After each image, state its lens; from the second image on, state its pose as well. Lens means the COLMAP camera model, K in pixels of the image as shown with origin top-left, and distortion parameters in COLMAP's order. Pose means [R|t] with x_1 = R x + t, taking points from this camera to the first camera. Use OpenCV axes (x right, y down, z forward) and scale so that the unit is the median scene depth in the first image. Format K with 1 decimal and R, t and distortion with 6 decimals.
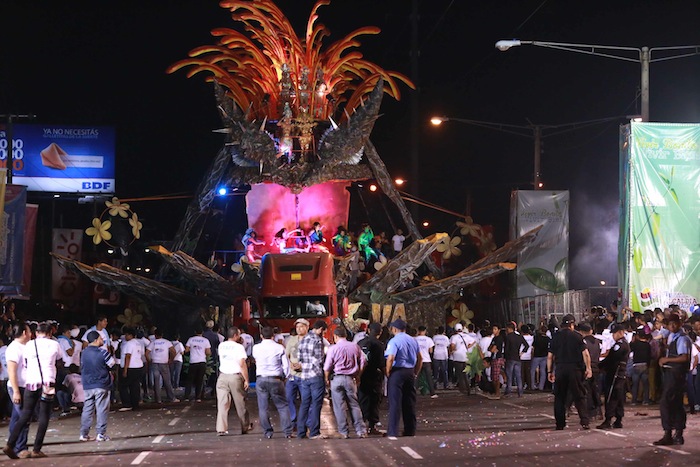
lens RADIAL K [[2306.9, 0, 350.9], [0, 2306.9, 231.0], [0, 0, 1]] dist [0.219697, 0.000000]
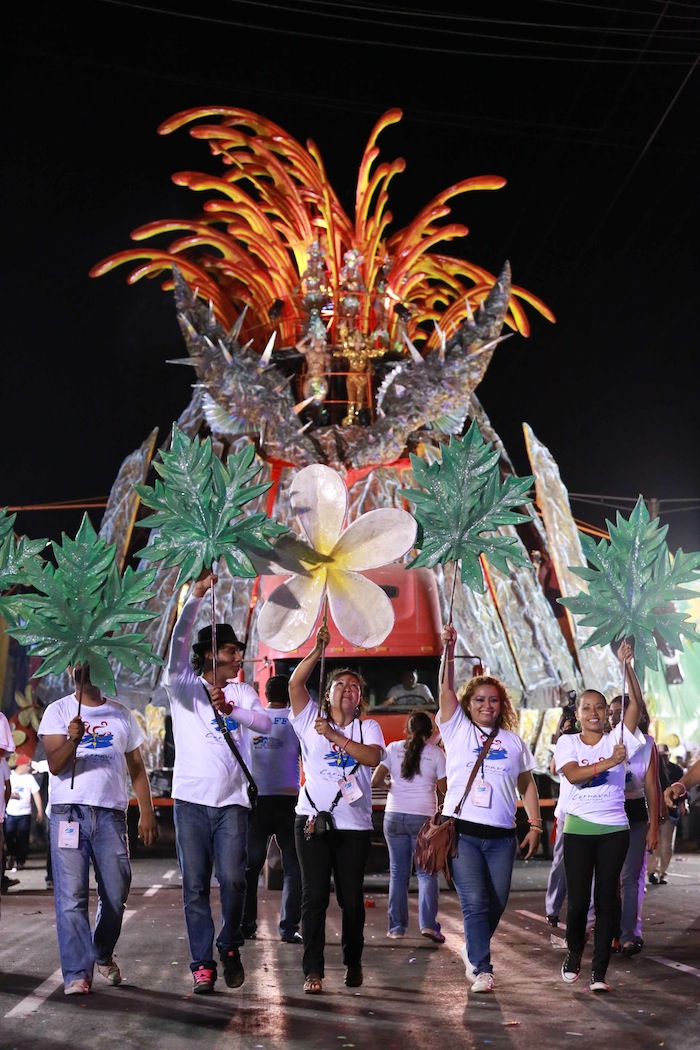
lens RADIAL K [[2148.0, 0, 348.1], [0, 2148.0, 525.5], [0, 0, 1]] dist [-0.024842, 0.000000]
pose [[0.999801, 0.018199, -0.008182, -0.016000], [-0.018725, 0.997394, -0.069673, 0.022604], [0.006893, 0.069812, 0.997536, 0.532575]]
